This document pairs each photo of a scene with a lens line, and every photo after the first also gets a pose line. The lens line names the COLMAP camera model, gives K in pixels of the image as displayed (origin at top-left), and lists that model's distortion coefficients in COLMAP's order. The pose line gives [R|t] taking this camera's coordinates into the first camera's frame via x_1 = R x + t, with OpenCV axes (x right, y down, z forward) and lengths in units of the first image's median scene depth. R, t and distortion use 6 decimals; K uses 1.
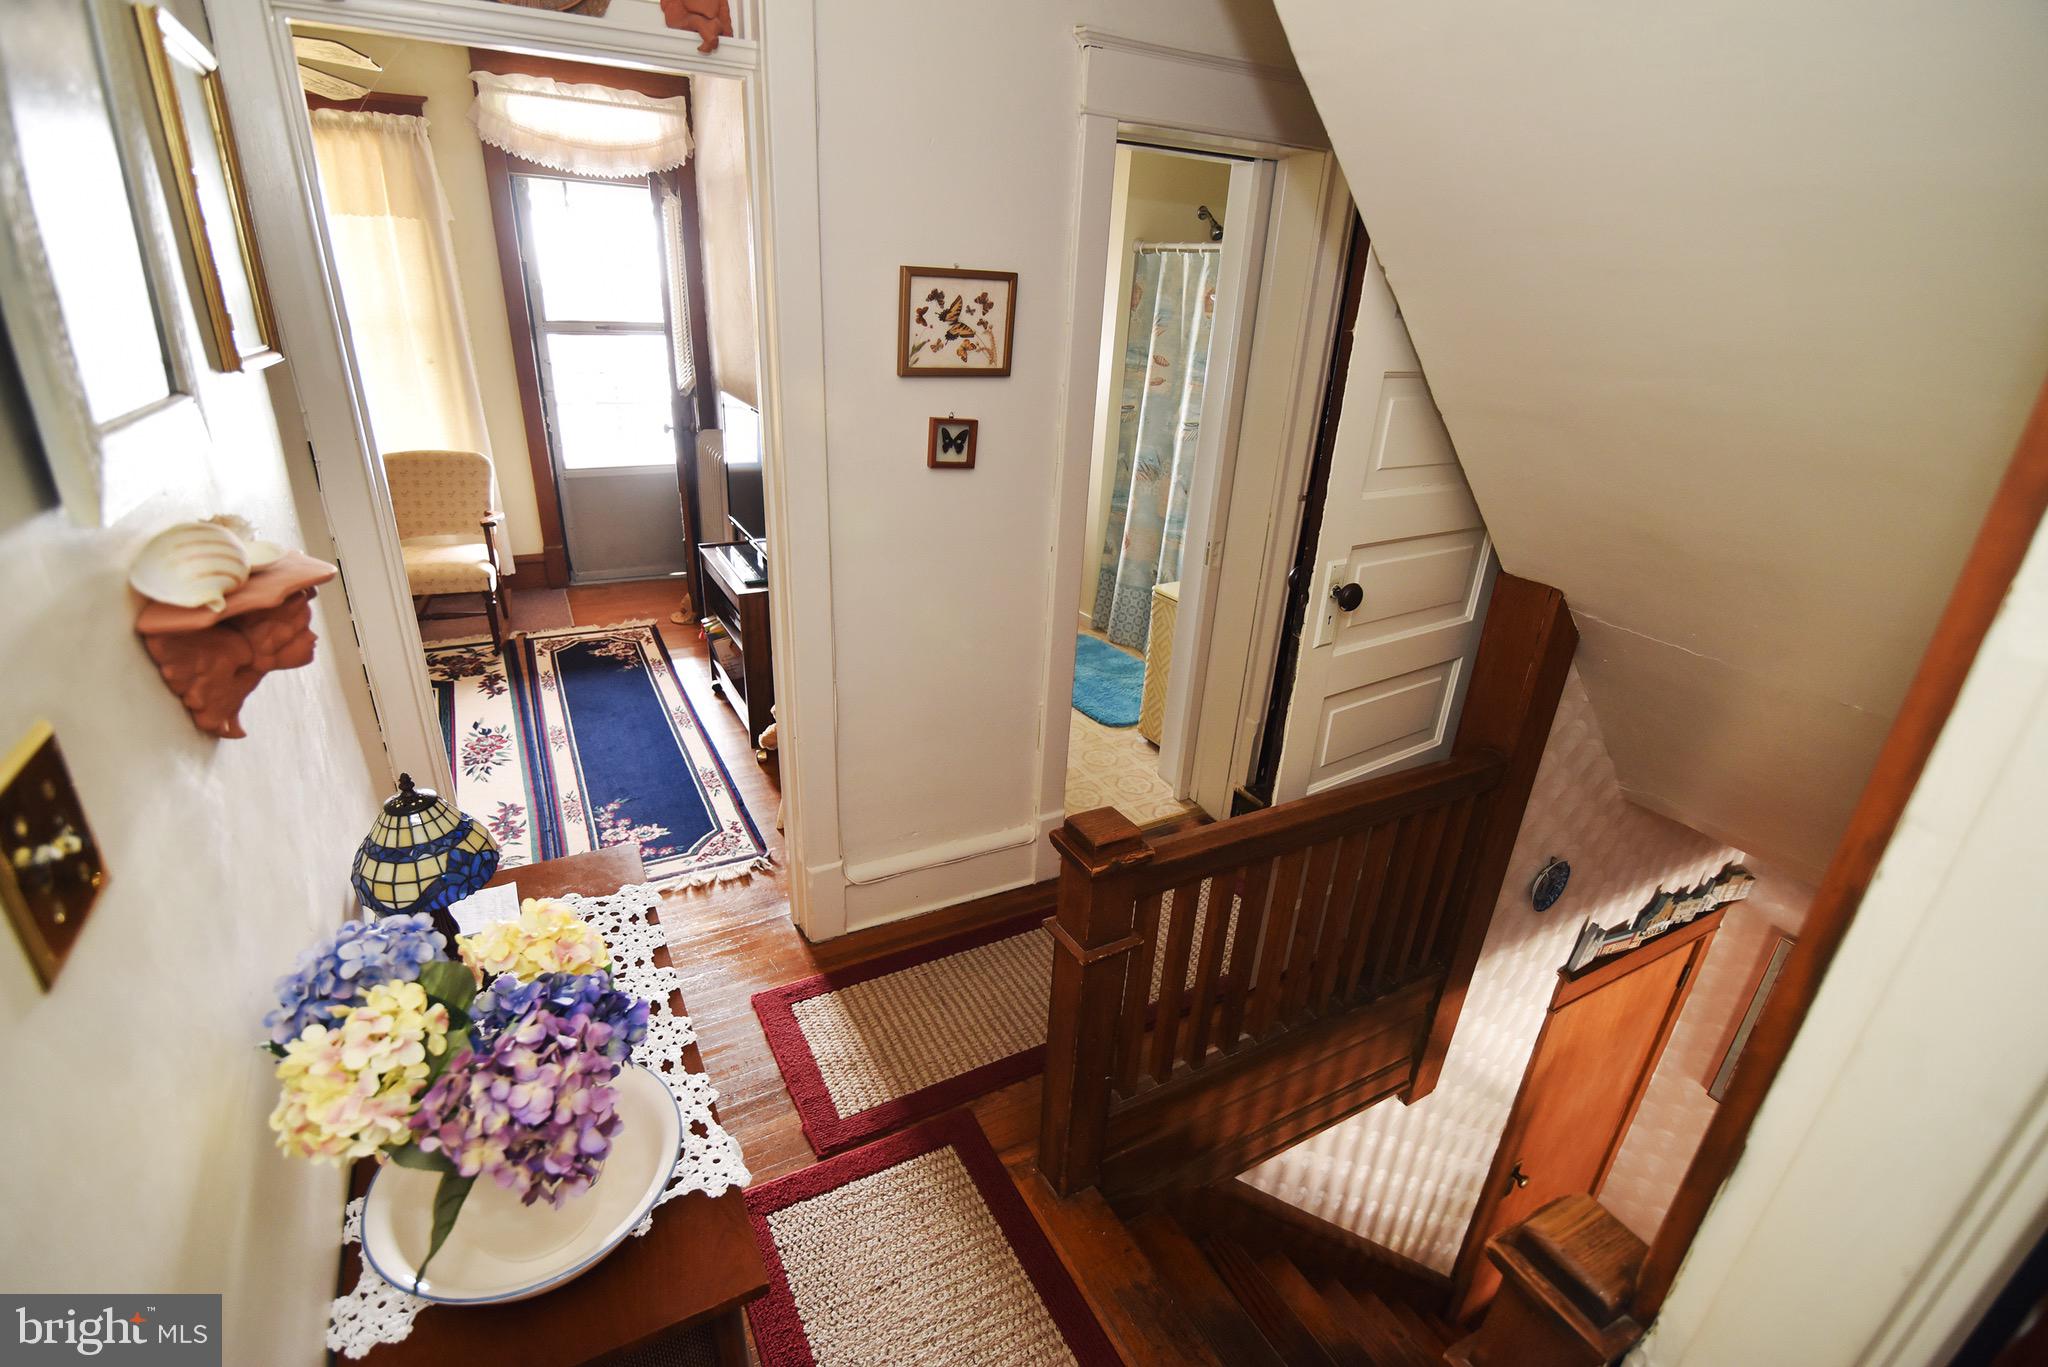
lens RADIAL K [[933.6, 0, 1018.9], [0, 933.6, 701.7], [0, 0, 1]] dist [-0.022107, 0.001557]
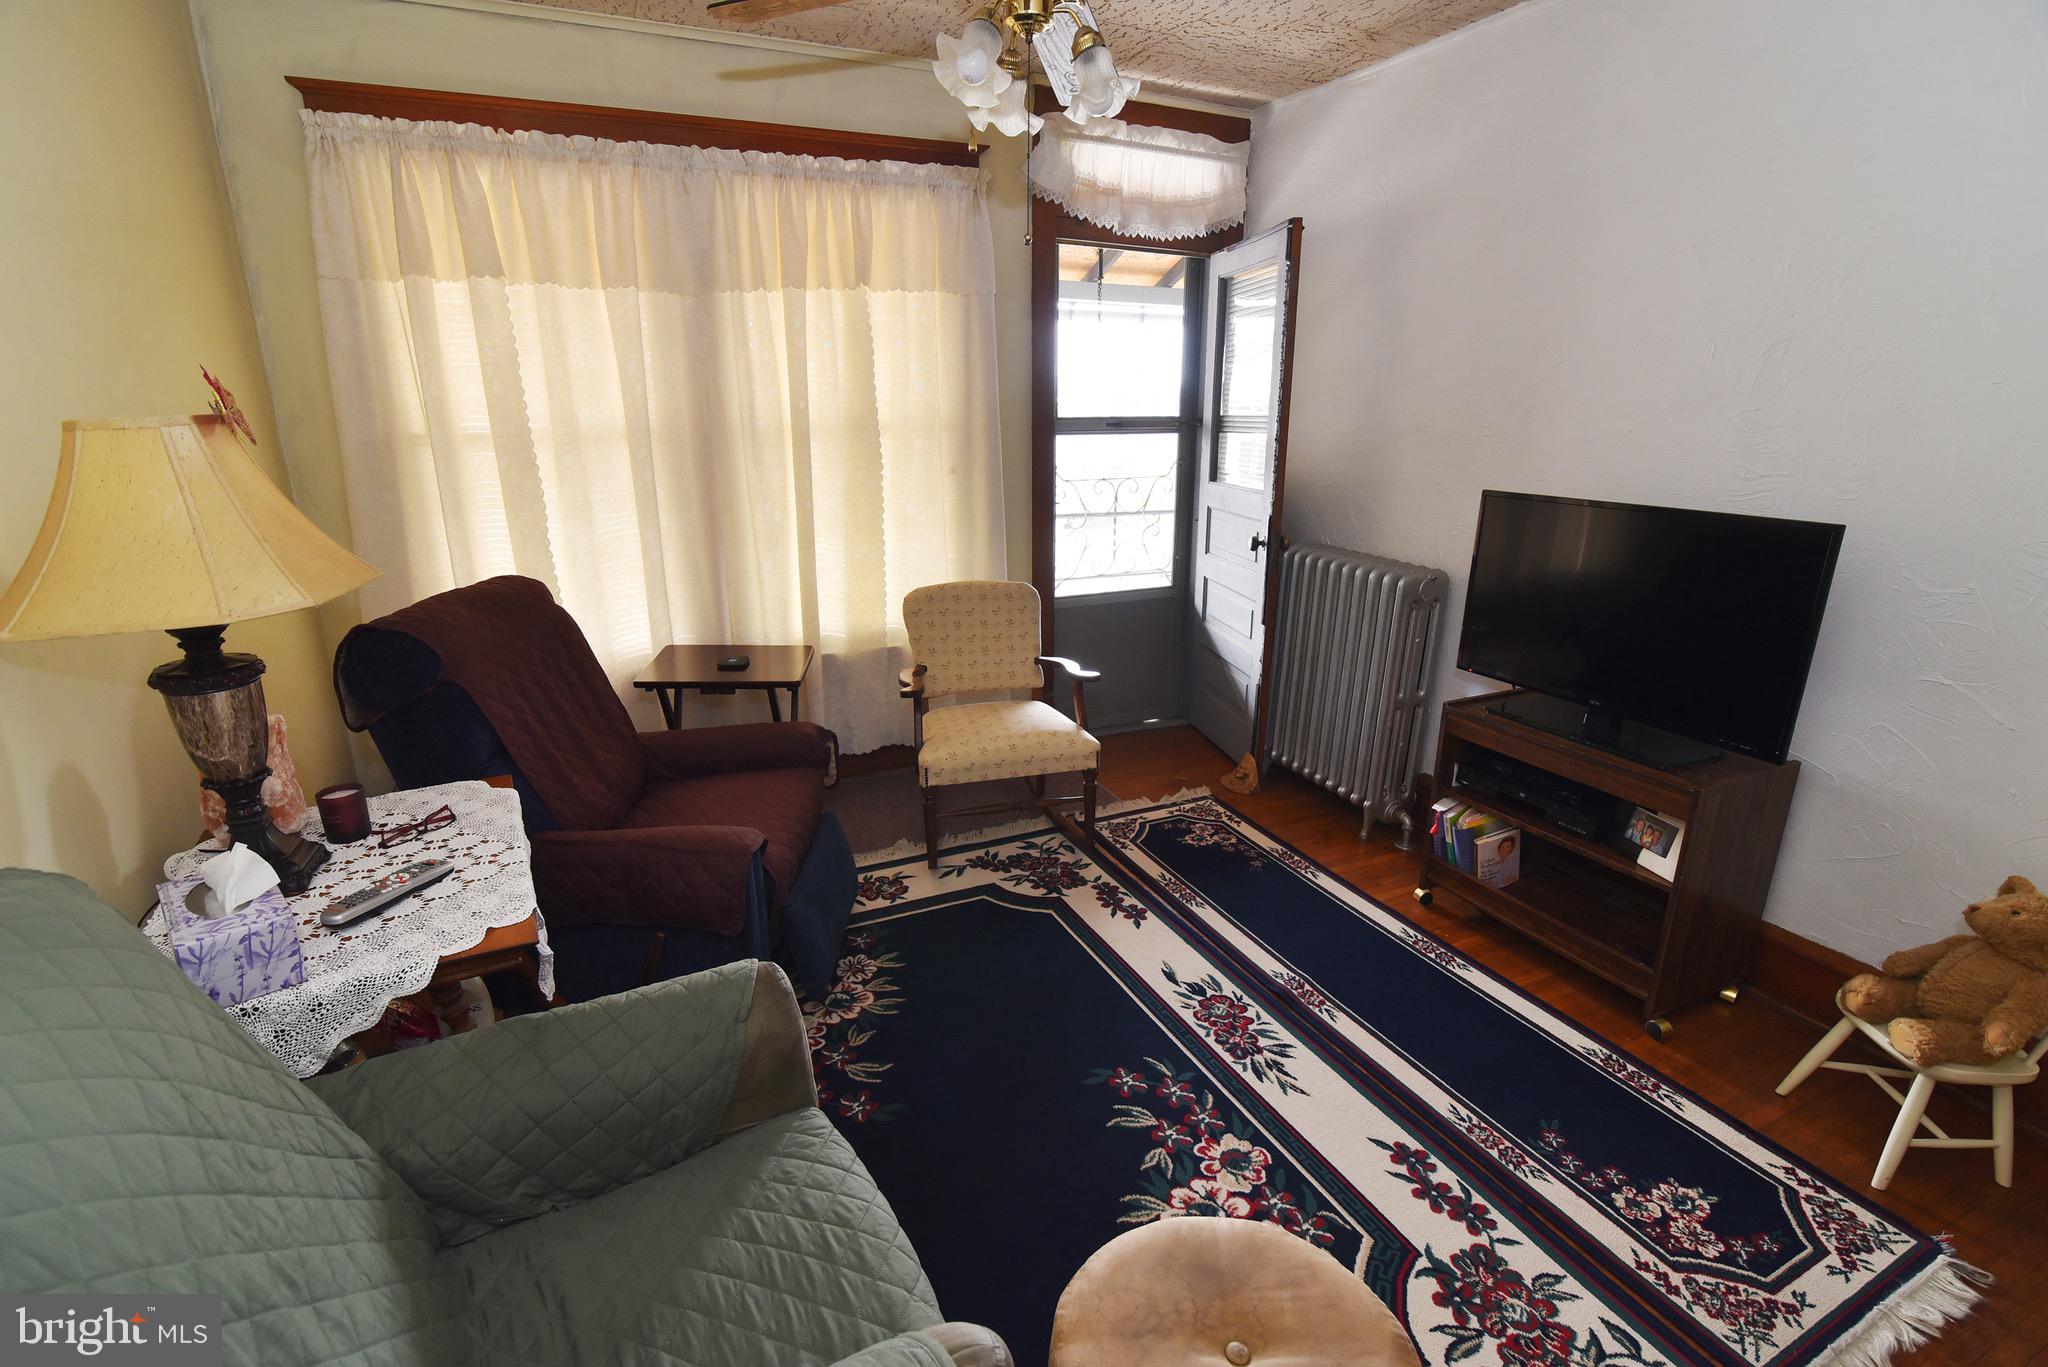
lens RADIAL K [[933.6, 0, 1016.2], [0, 933.6, 692.9], [0, 0, 1]] dist [-0.022107, 0.001557]
pose [[0.996492, -0.032825, -0.076988, -0.551426], [0.023339, 0.992375, -0.121028, -0.087255], [0.080373, 0.118806, 0.989659, 0.251413]]
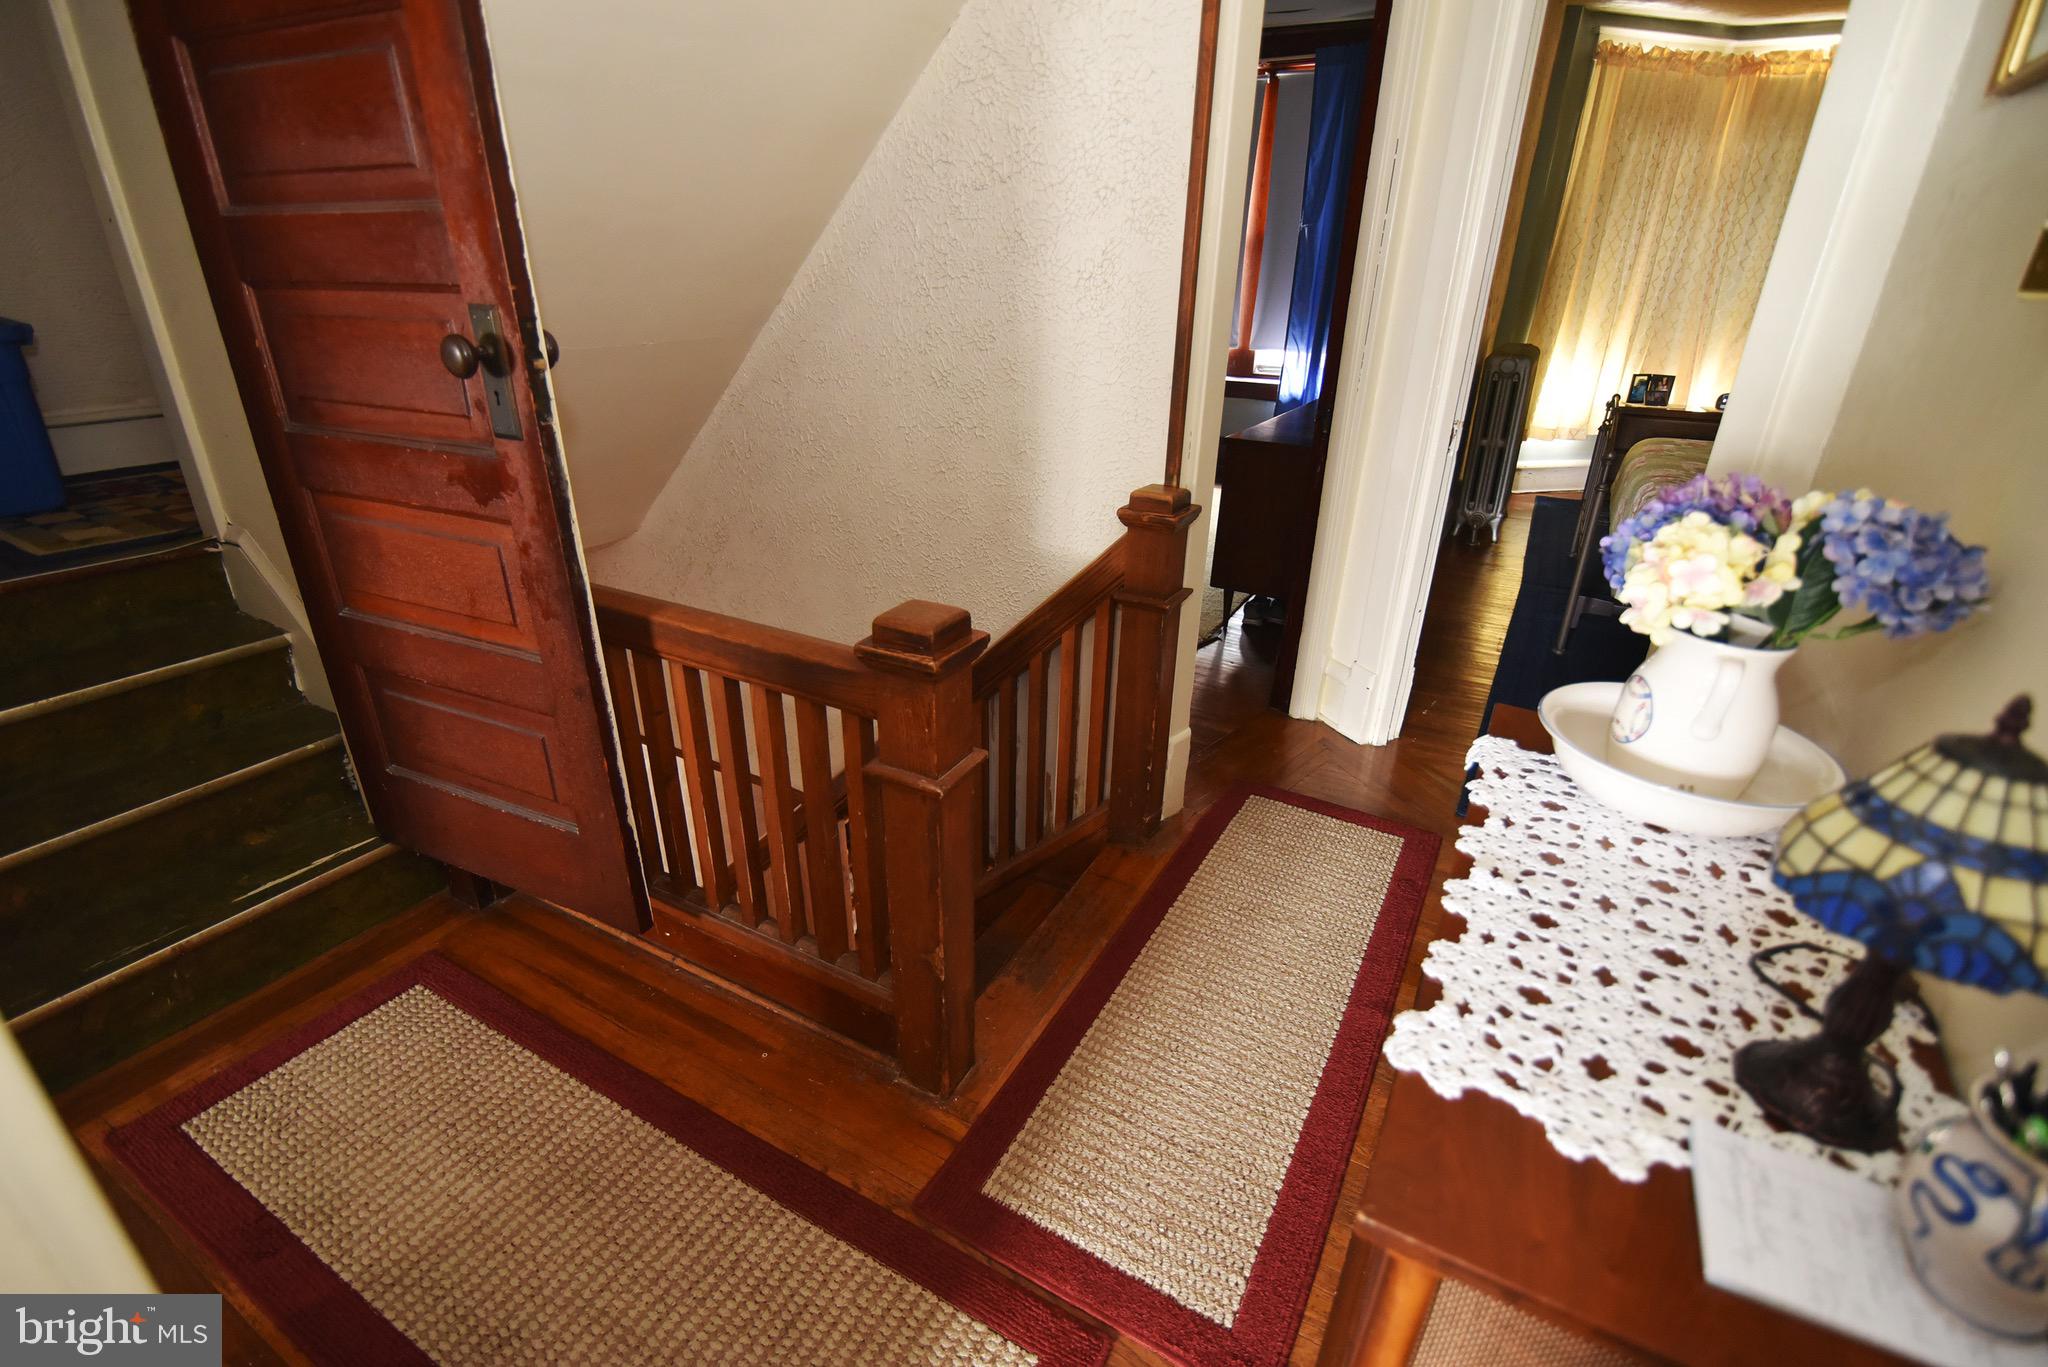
lens RADIAL K [[933.6, 0, 1023.9], [0, 933.6, 686.2], [0, 0, 1]] dist [-0.022107, 0.001557]
pose [[-0.526793, -0.412253, 0.743328, -0.222337], [0.299900, 0.728123, 0.616357, -0.113455], [-0.795330, 0.547617, -0.259935, 0.458559]]
